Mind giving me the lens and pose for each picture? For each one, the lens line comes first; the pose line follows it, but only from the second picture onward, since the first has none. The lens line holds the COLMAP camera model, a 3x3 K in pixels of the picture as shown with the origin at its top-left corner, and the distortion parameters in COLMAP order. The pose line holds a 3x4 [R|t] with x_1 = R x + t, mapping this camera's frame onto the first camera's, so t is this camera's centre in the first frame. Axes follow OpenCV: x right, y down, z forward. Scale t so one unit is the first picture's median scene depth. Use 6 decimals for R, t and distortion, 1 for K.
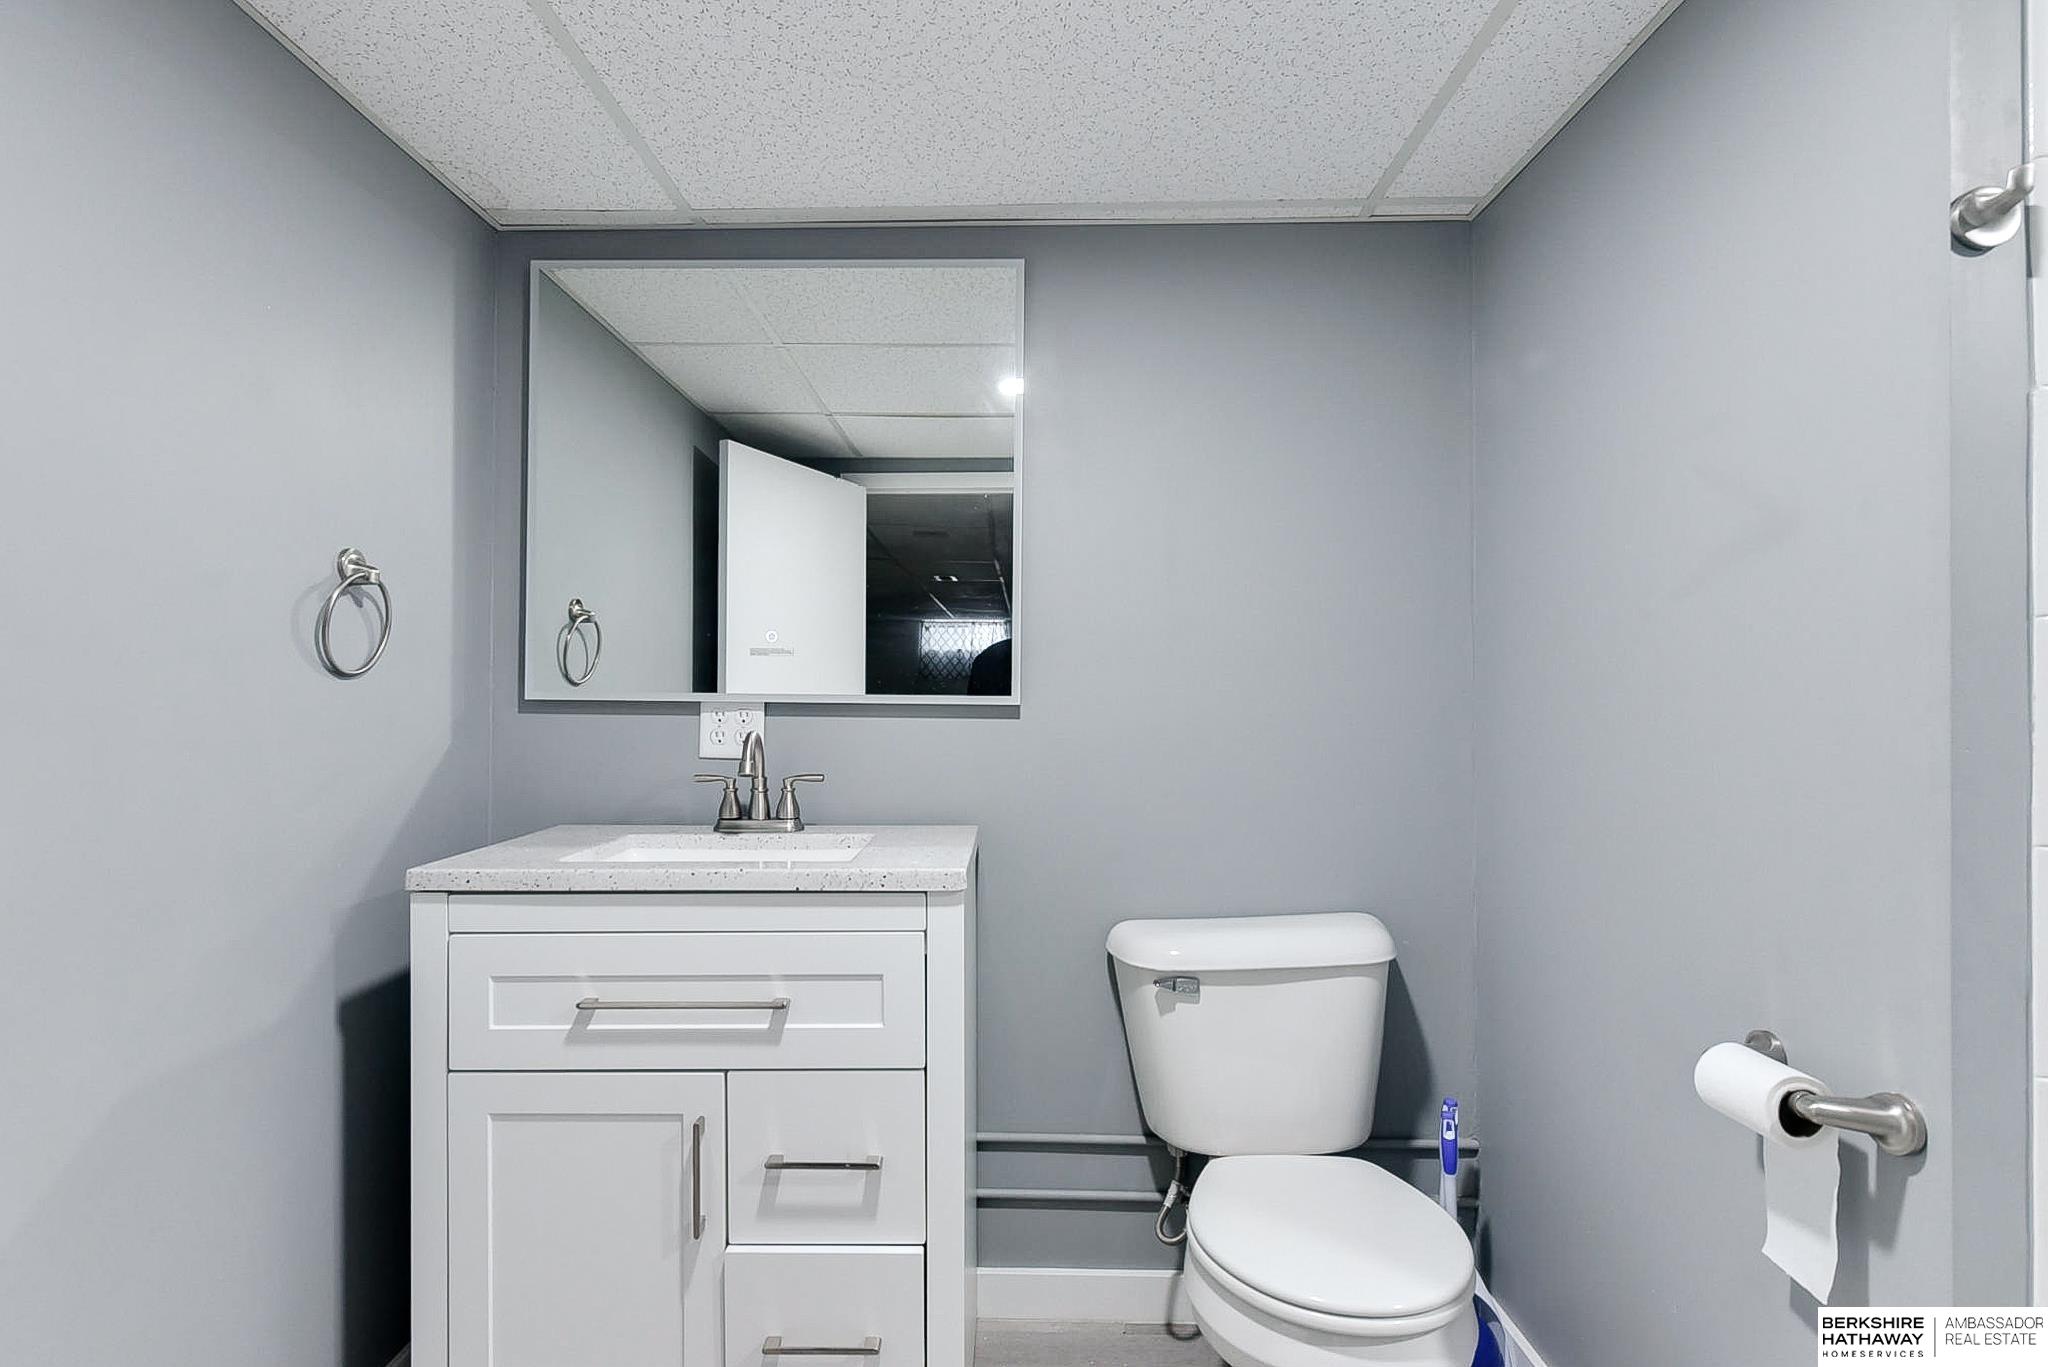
lens RADIAL K [[1022.0, 0, 1011.9], [0, 1022.0, 685.9], [0, 0, 1]] dist [0.003933, -0.000951]
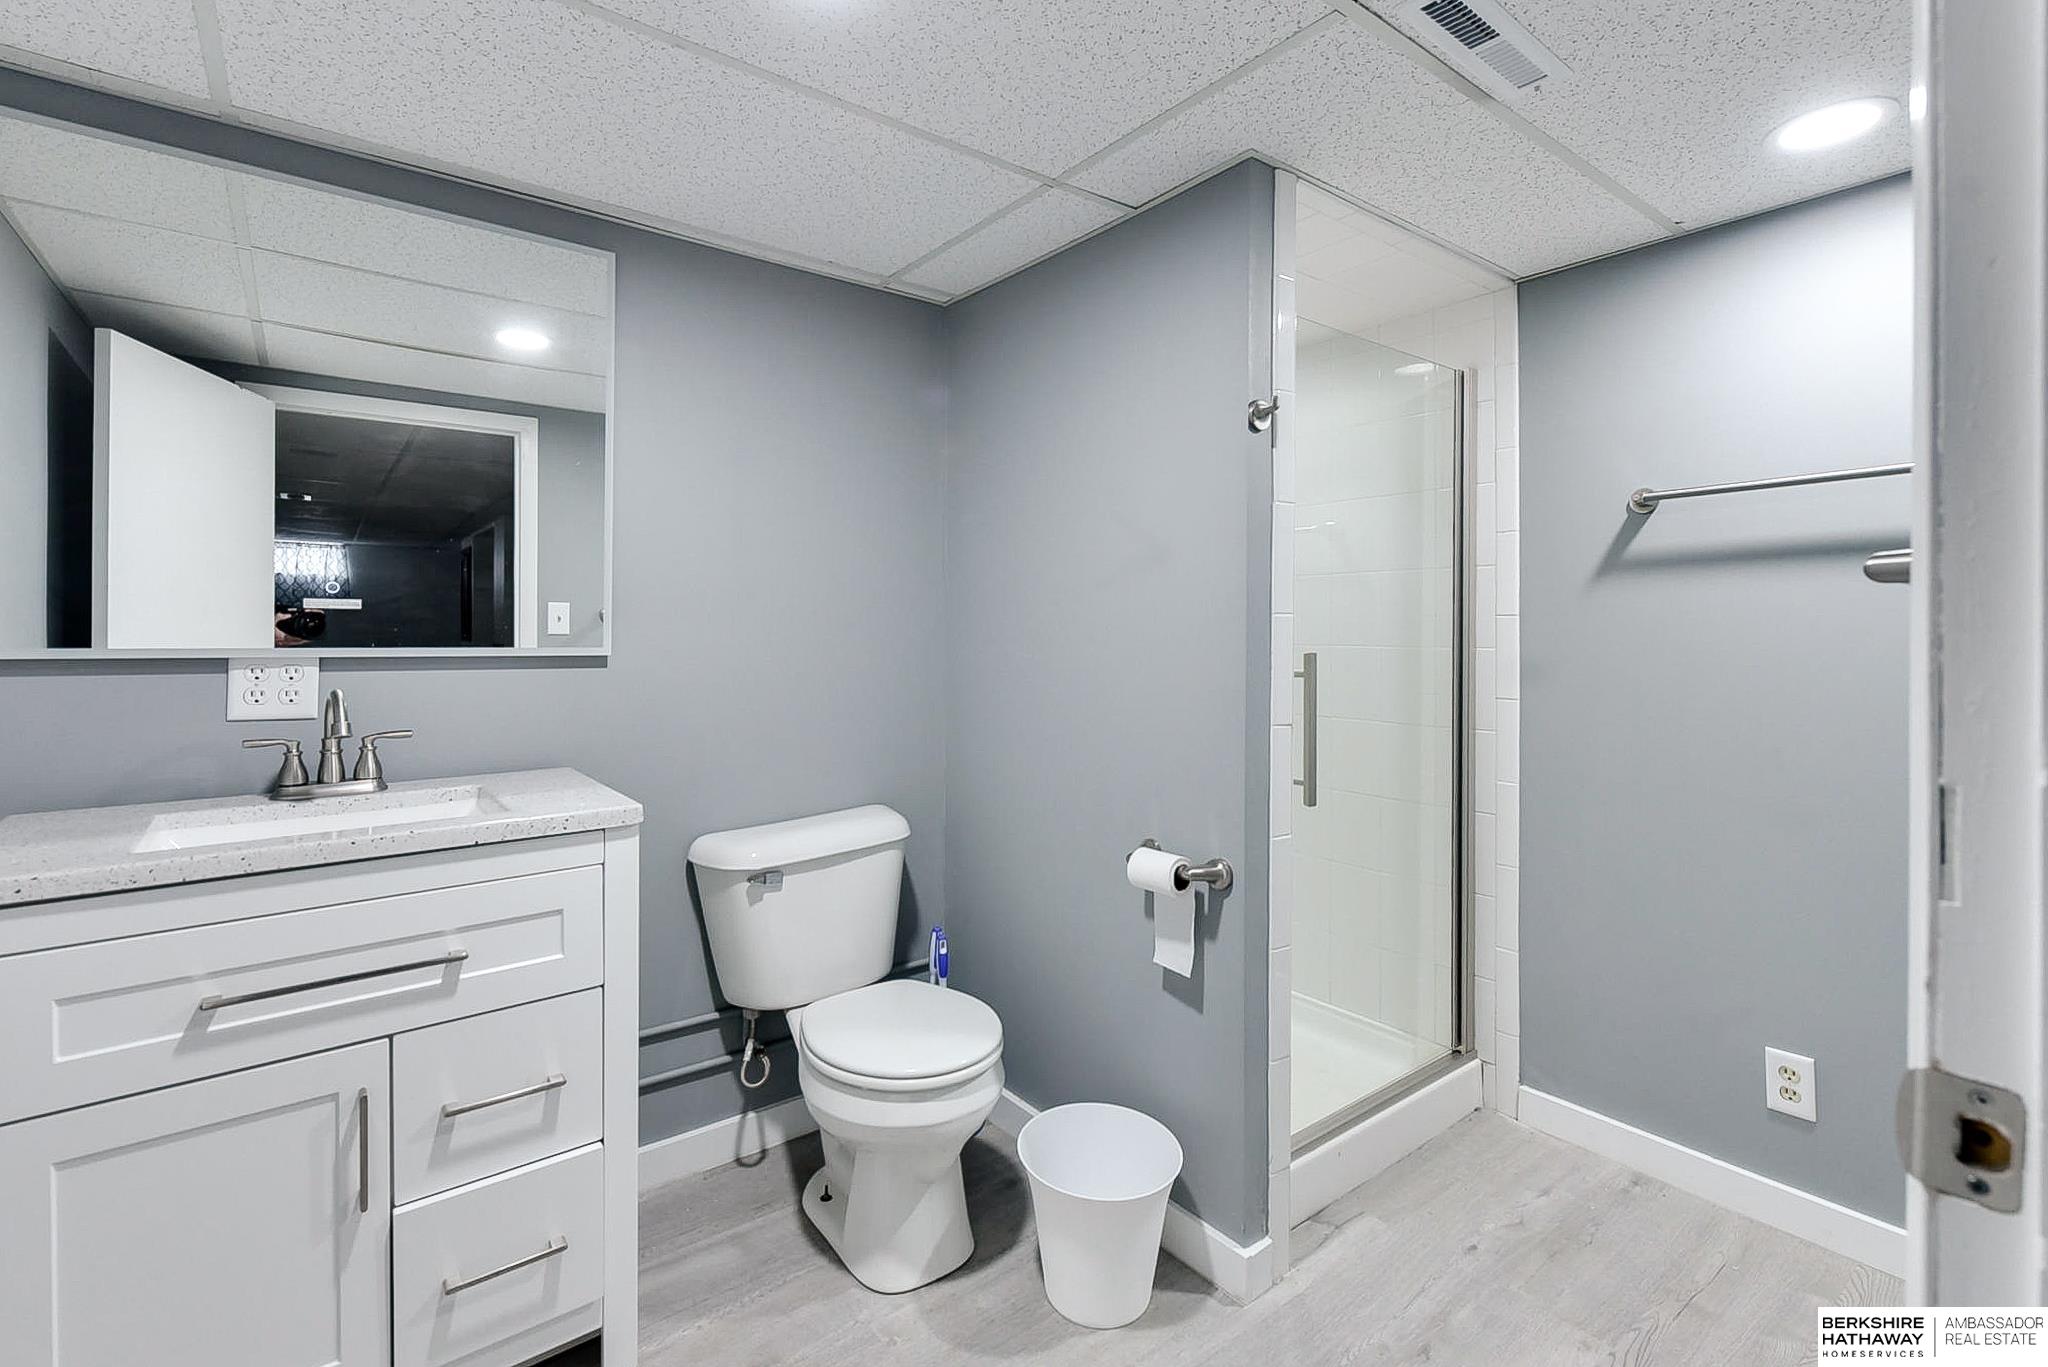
lens RADIAL K [[900.0, 0, 1026.9], [0, 900.0, 623.2], [0, 0, 1]] dist [-0.001547, -0.001246]
pose [[0.779726, 0.004622, 0.626104, -0.327254], [-0.010256, 0.999933, 0.005392, -0.034068], [-0.626037, -0.010626, 0.779721, -0.061064]]
